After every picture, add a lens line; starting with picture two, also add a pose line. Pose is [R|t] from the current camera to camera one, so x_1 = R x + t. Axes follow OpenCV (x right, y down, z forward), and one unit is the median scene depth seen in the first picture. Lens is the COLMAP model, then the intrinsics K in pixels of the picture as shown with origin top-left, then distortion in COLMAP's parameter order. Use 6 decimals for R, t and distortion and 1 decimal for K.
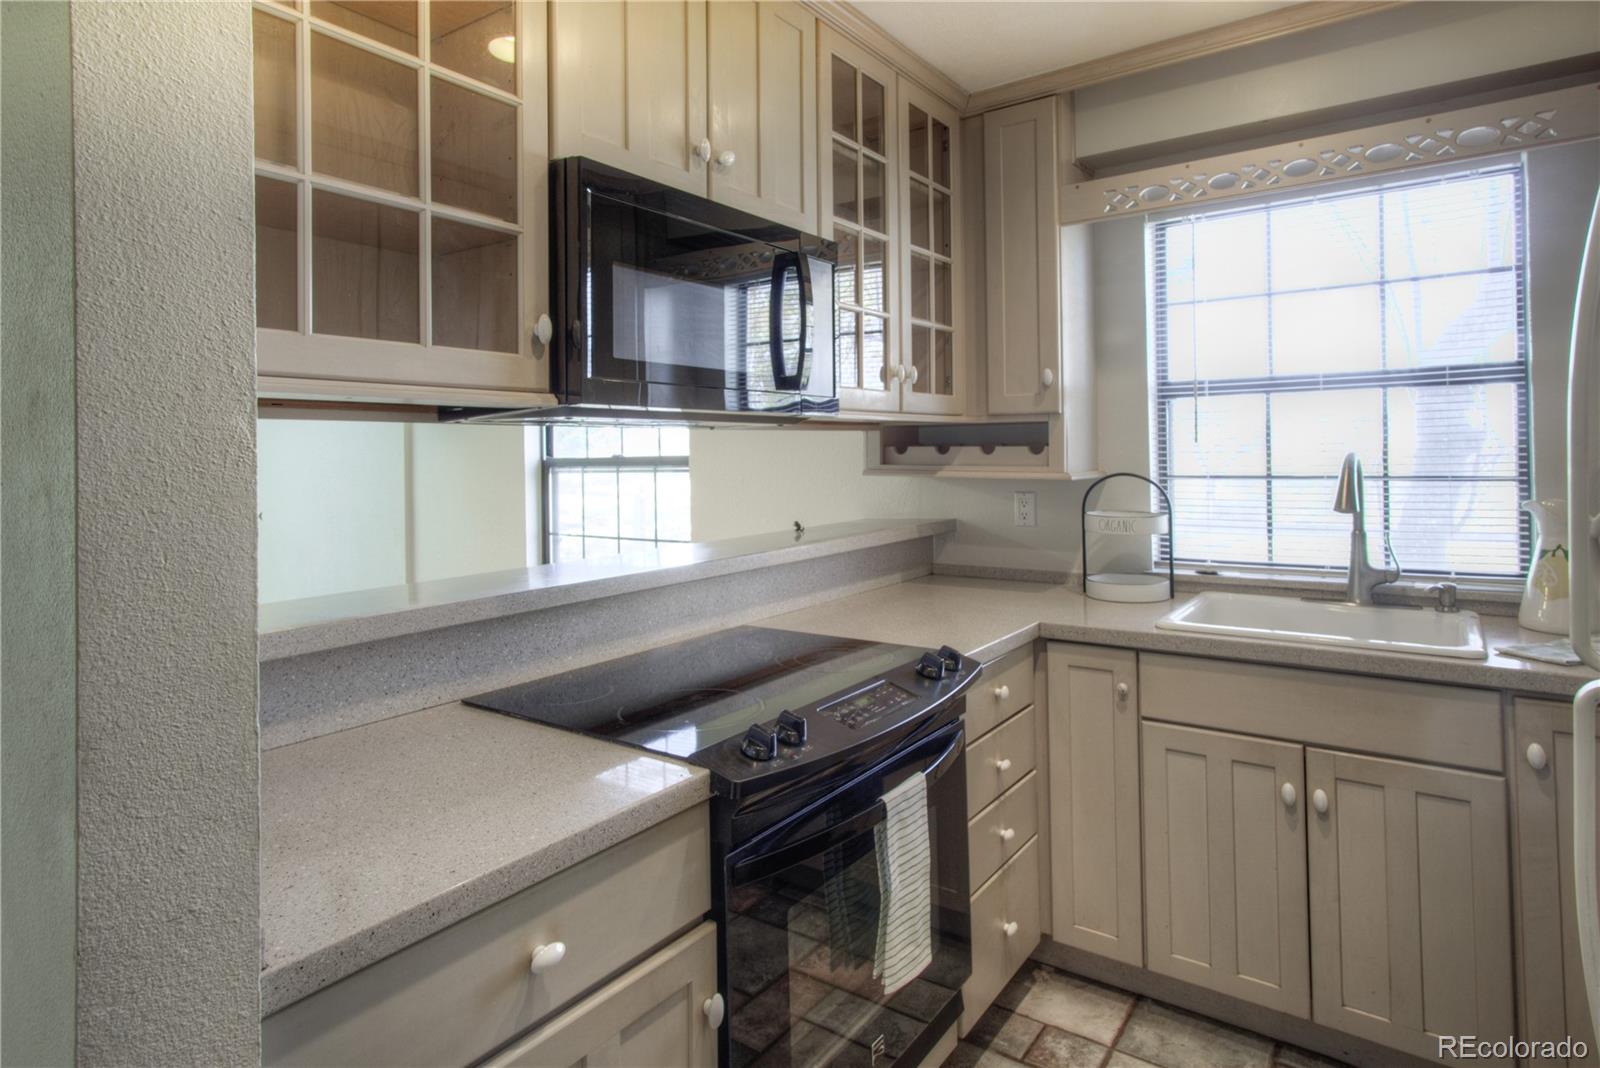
lens RADIAL K [[877.5, 0, 795.3], [0, 877.5, 453.9], [0, 0, 1]] dist [-0.002486, 0.001060]
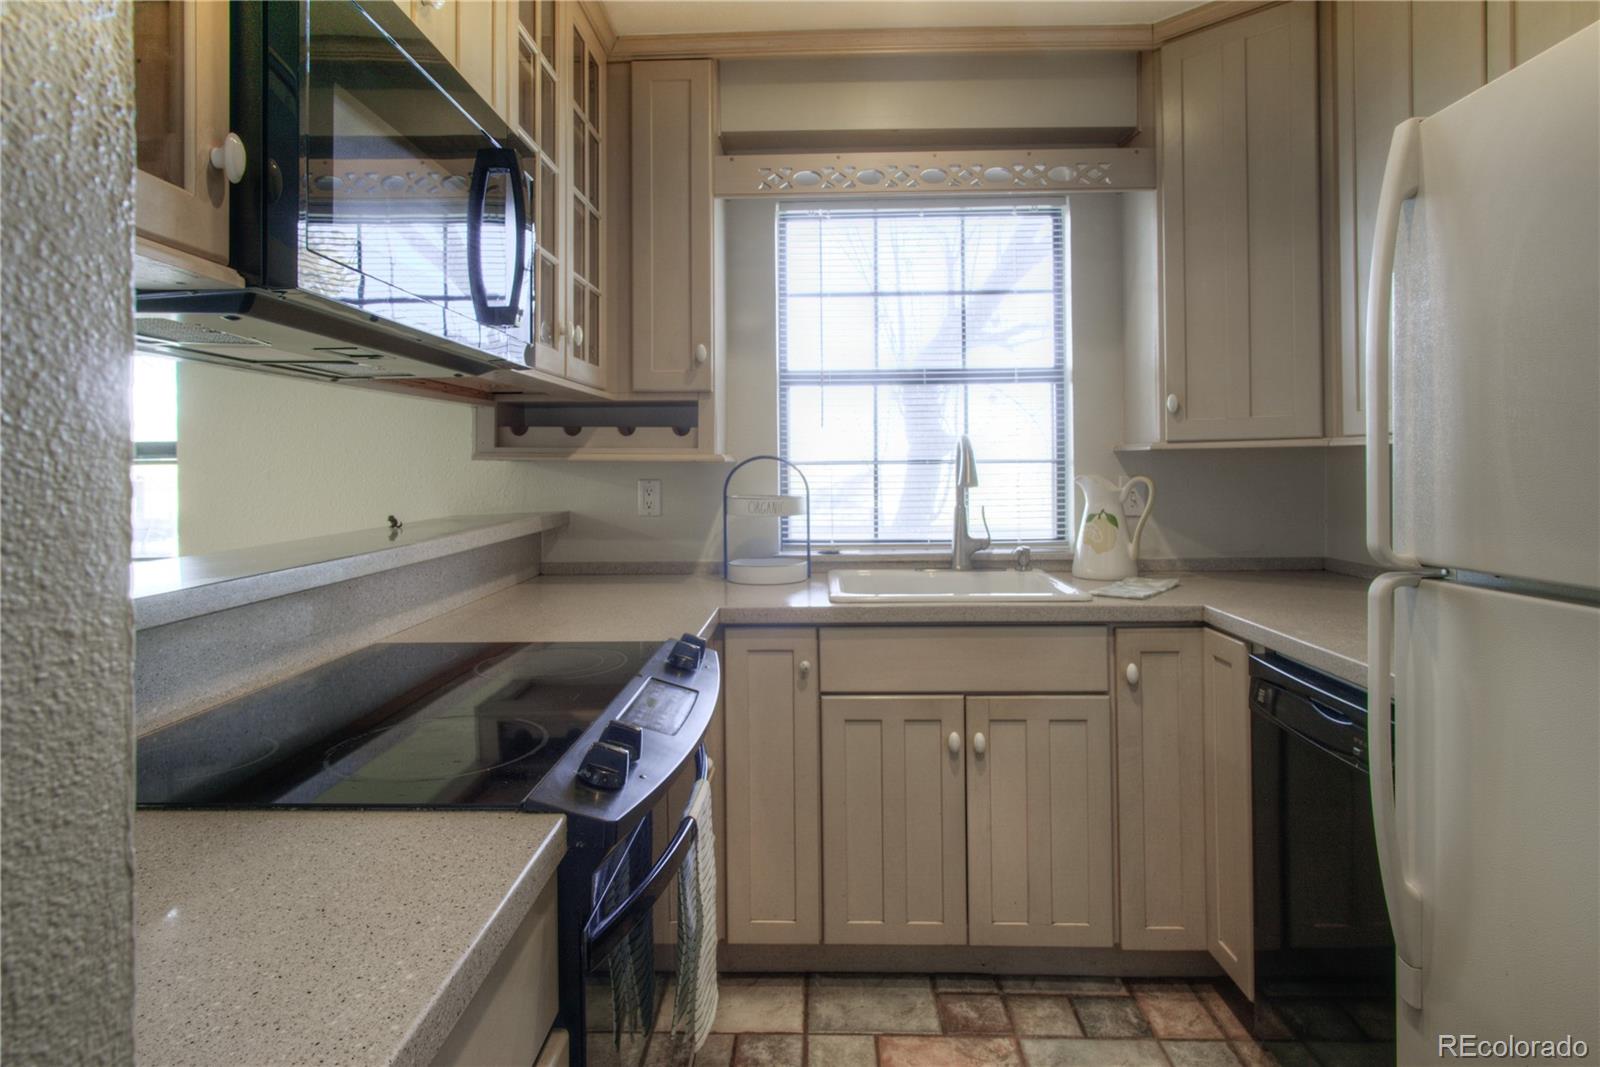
lens RADIAL K [[888.9, 0, 795.2], [0, 888.9, 464.2], [0, 0, 1]] dist [-0.009023, 0.000030]
pose [[0.830196, 0.008717, 0.557403, -0.179997], [-0.004841, 0.999953, -0.008428, 0.044331], [-0.557450, 0.004298, 0.830199, 0.160259]]
